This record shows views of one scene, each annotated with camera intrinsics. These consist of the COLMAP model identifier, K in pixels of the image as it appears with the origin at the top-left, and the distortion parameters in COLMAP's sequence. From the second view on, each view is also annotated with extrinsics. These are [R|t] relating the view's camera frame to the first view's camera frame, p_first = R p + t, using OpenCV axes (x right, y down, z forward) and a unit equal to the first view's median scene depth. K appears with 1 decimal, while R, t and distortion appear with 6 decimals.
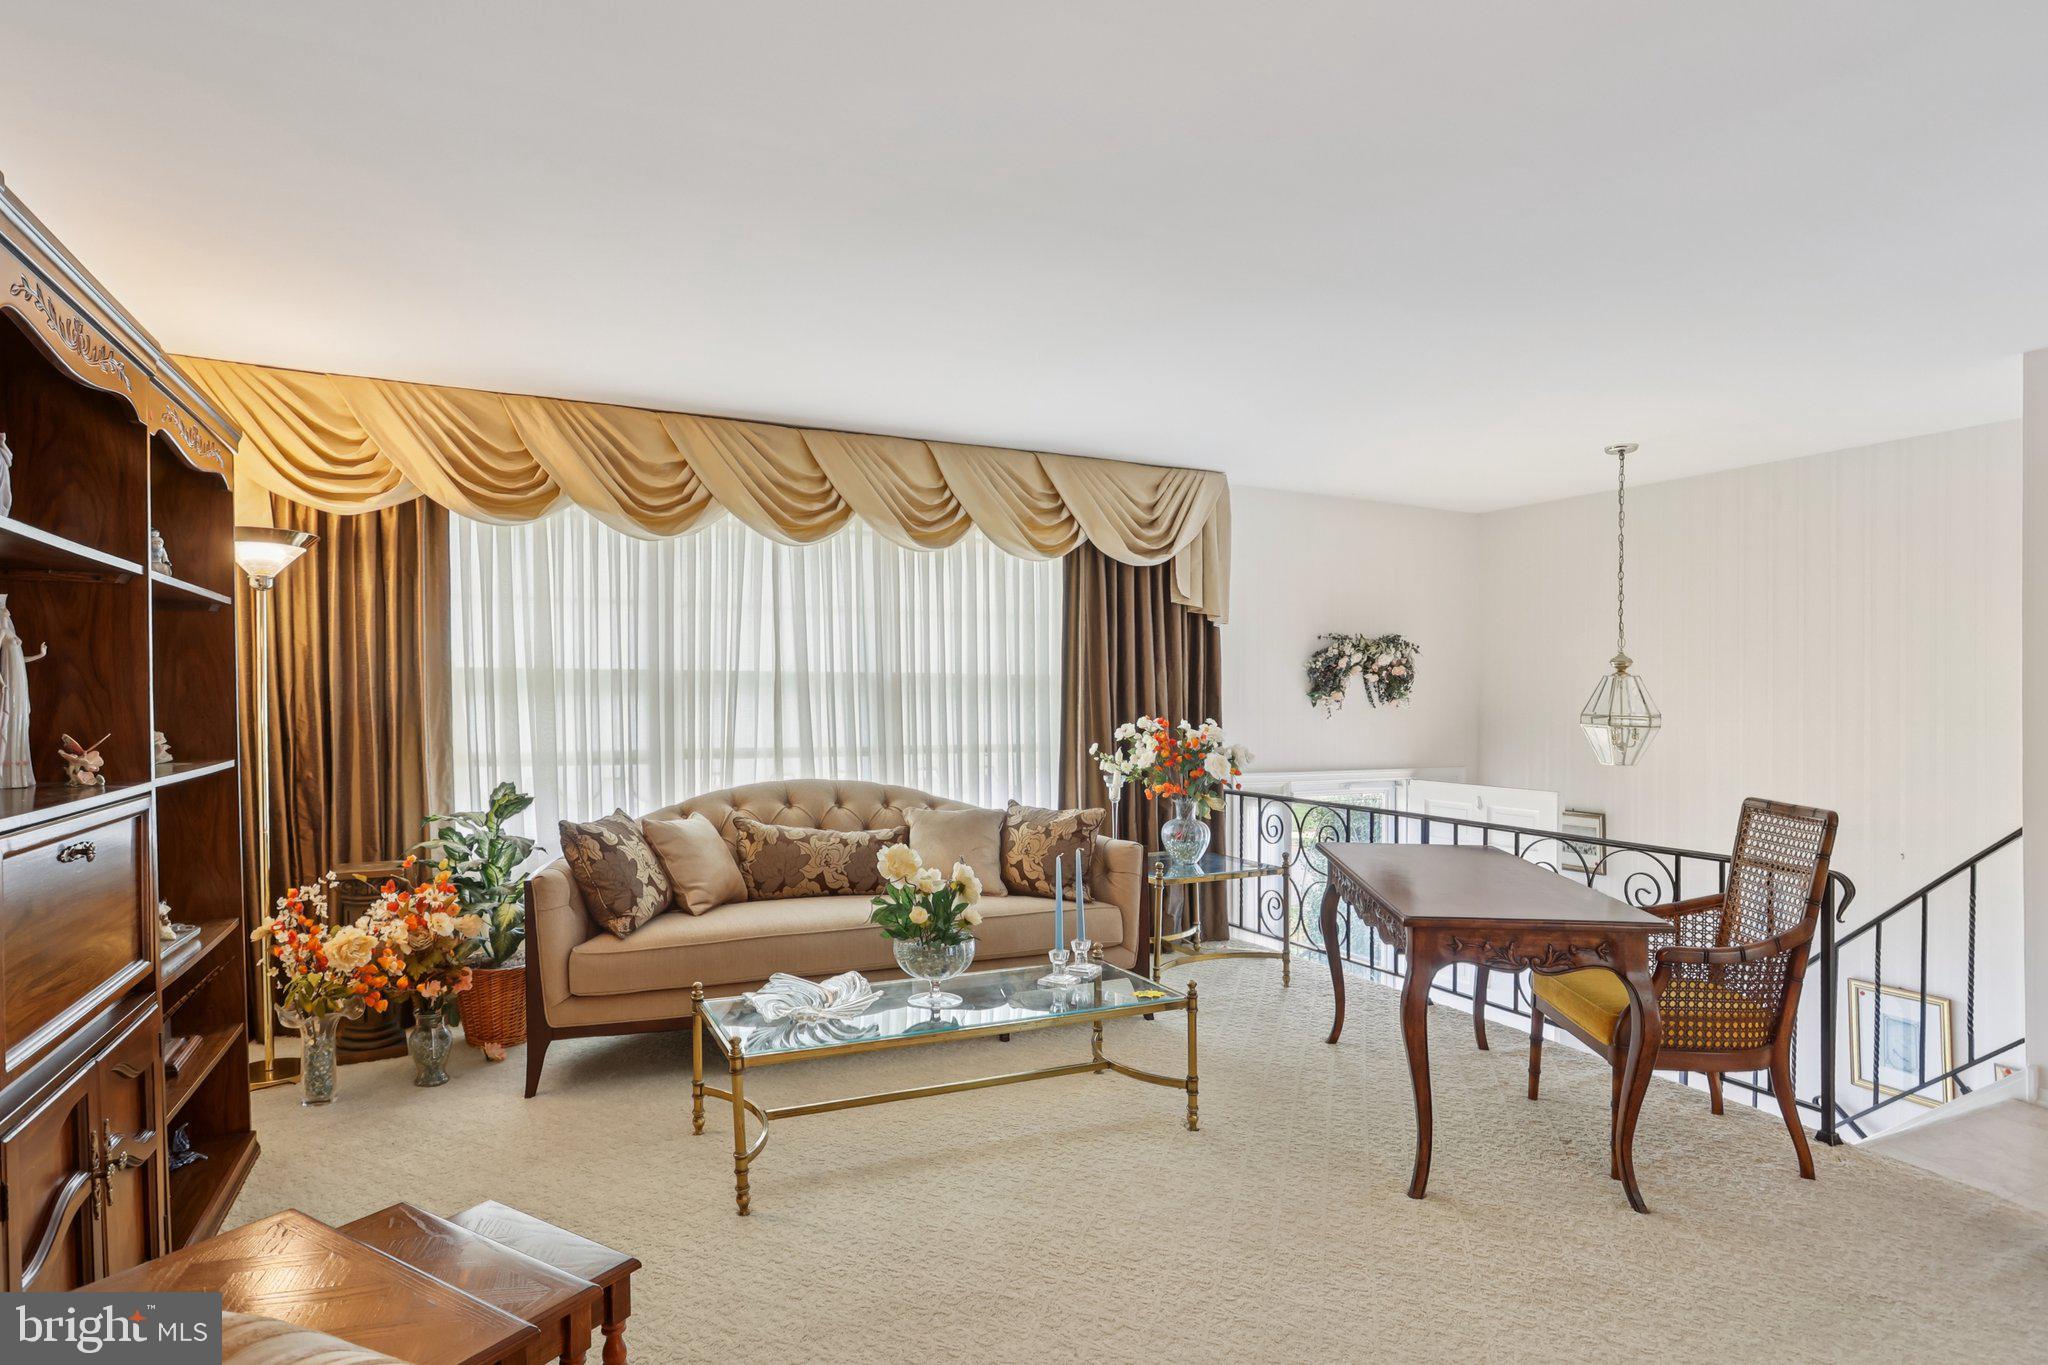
lens RADIAL K [[1063.0, 0, 1017.2], [0, 1063.0, 784.4], [0, 0, 1]] dist [-0.052971, 0.000754]
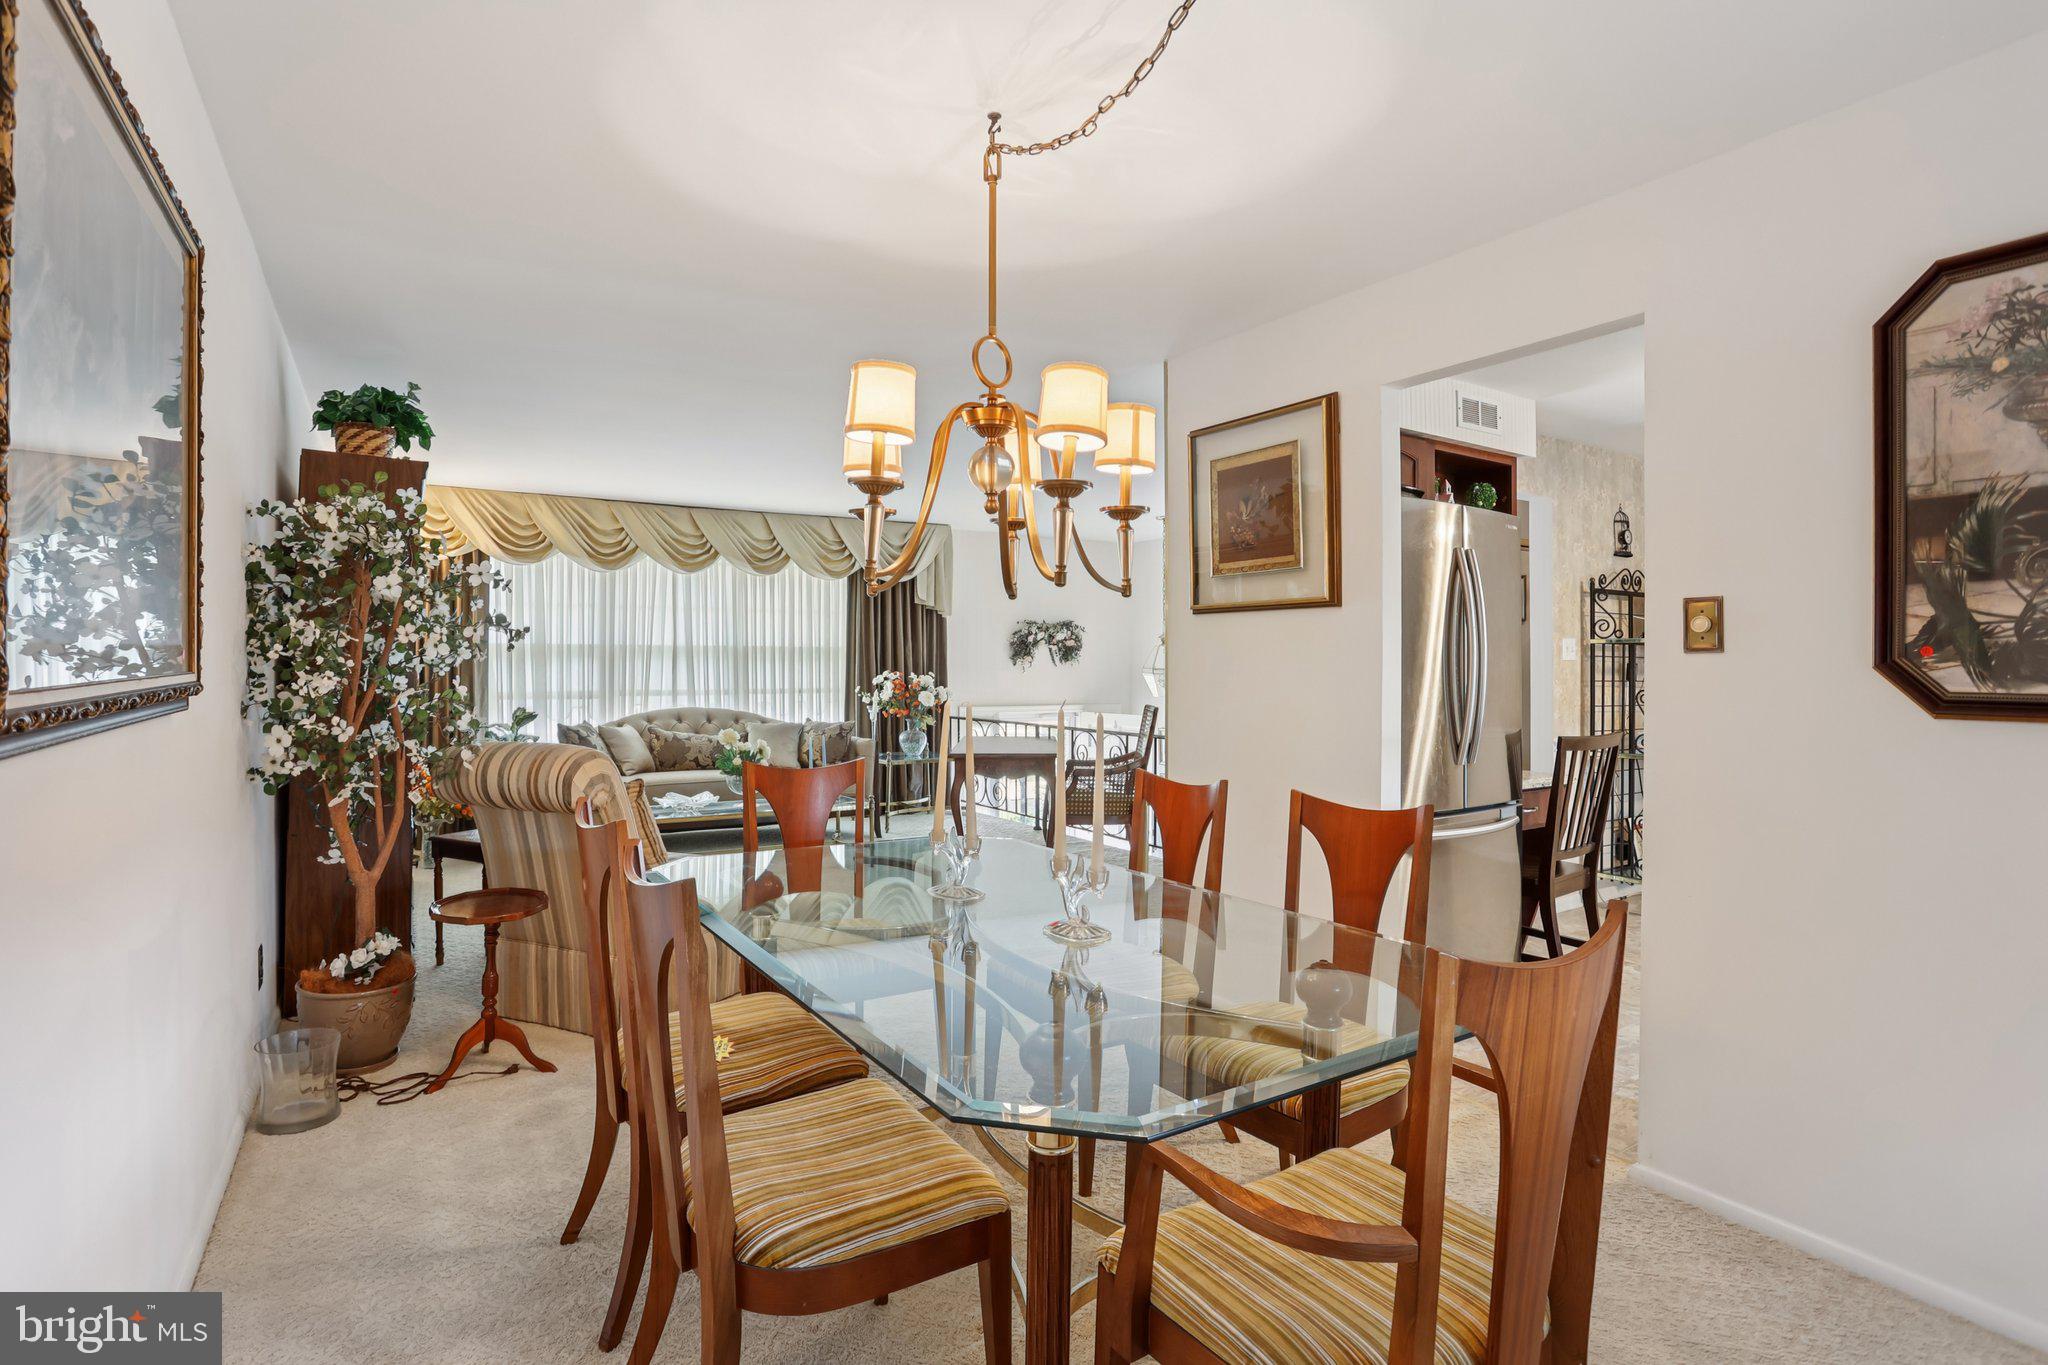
lens RADIAL K [[1010.5, 0, 982.2], [0, 1010.5, 676.7], [0, 0, 1]] dist [-0.061942, 0.022675]
pose [[0.997821, -0.003864, 0.065867, 0.174897], [0.008389, 0.997612, -0.068556, 0.063765], [-0.065445, 0.068959, 0.995471, -0.695087]]
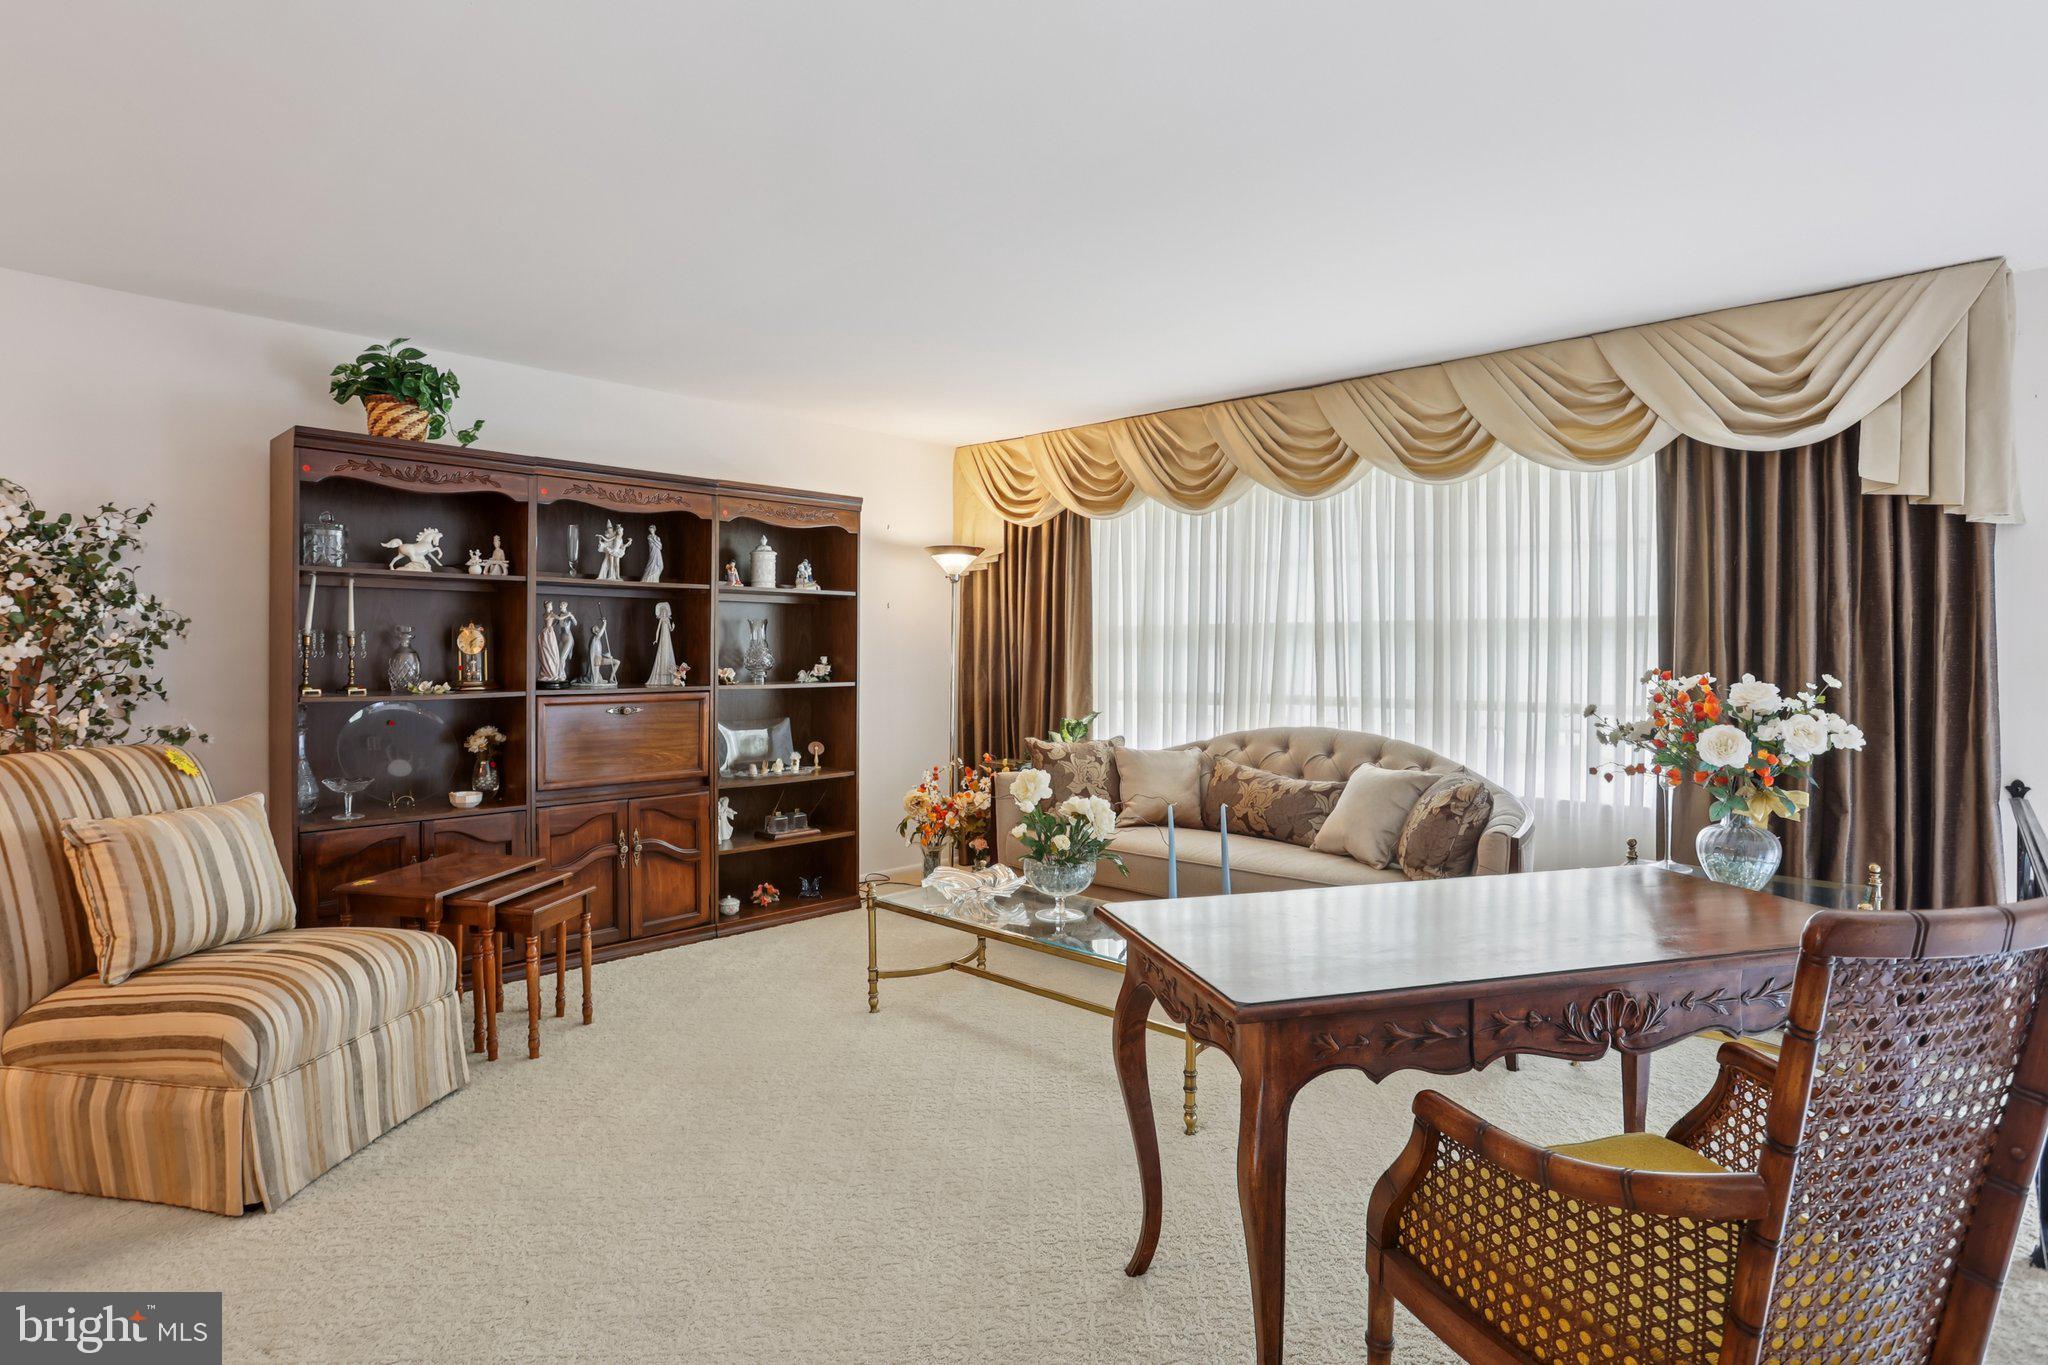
lens RADIAL K [[1010.5, 0, 982.2], [0, 1010.5, 676.7], [0, 0, 1]] dist [-0.061942, 0.022675]
pose [[0.362540, 0.016858, -0.931816, 0.601920], [-0.073454, 0.997243, -0.010537, -0.020085], [0.929069, 0.072266, 0.362779, 0.361142]]
